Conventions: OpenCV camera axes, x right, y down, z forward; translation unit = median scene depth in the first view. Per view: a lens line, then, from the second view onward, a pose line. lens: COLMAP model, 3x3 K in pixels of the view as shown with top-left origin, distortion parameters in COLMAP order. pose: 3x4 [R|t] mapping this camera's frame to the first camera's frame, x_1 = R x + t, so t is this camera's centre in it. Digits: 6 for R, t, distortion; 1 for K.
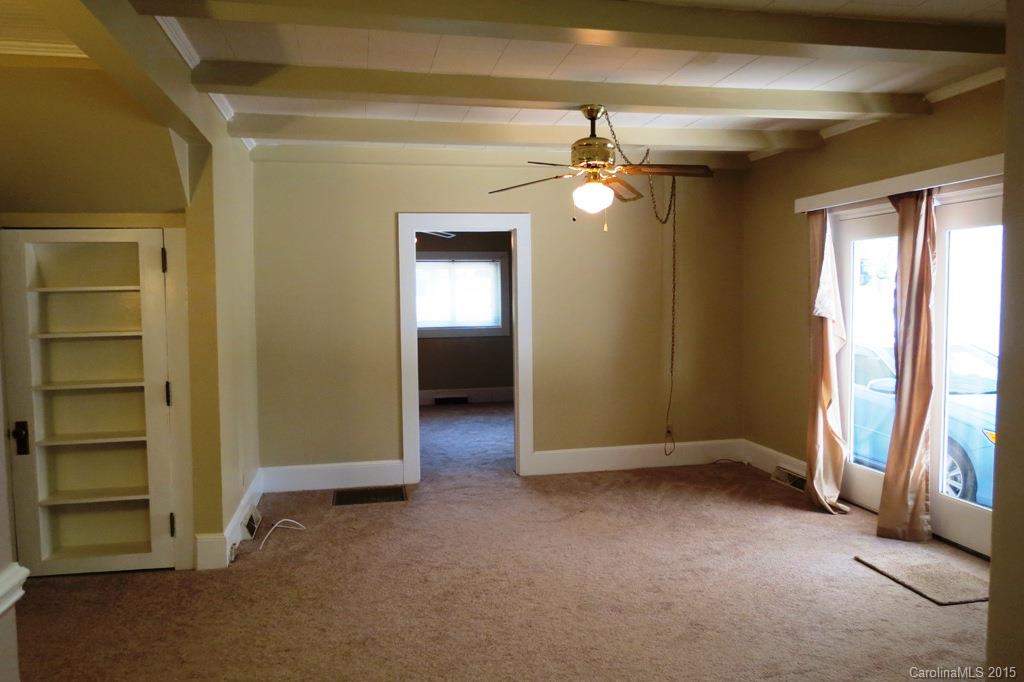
lens RADIAL K [[722.2, 0, 509.2], [0, 722.2, 338.9], [0, 0, 1]] dist [-0.036822, 0.023570]
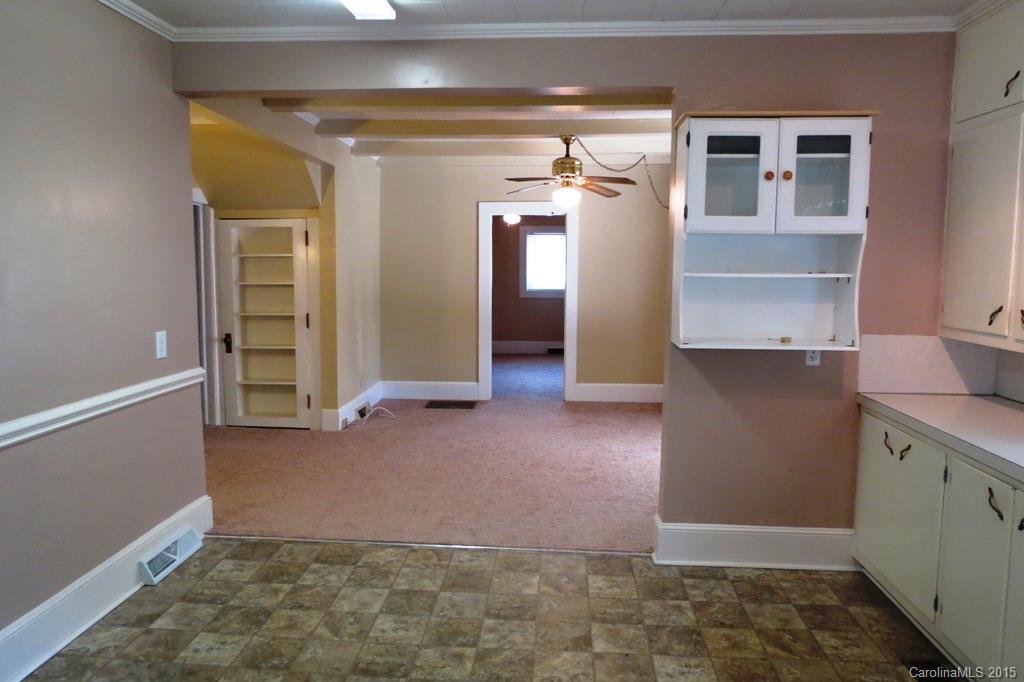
lens RADIAL K [[722.2, 0, 509.2], [0, 722.2, 338.9], [0, 0, 1]] dist [-0.036822, 0.023570]
pose [[0.962262, 0.045340, -0.268320, 0.397632], [-0.033158, 0.998210, 0.049764, 0.020756], [0.270096, -0.038989, 0.962044, -0.441639]]
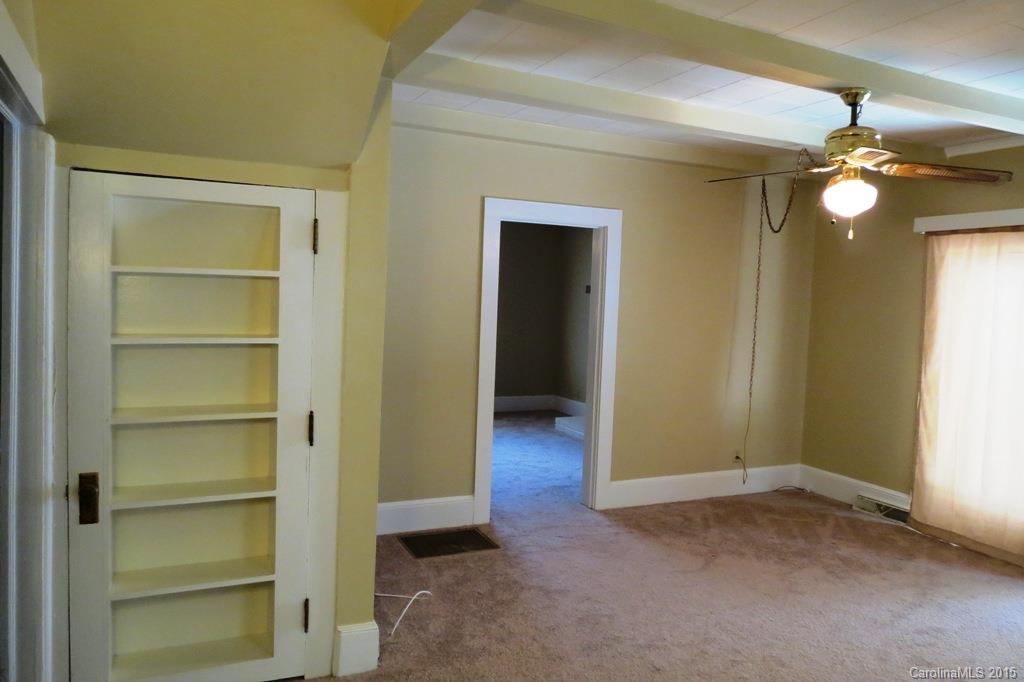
lens RADIAL K [[722.2, 0, 509.2], [0, 722.2, 338.9], [0, 0, 1]] dist [-0.036822, 0.023570]
pose [[0.970350, 0.034691, 0.239201, -0.451343], [-0.034649, 0.999390, -0.004386, -0.013801], [-0.239207, -0.004032, 0.970960, 0.271611]]
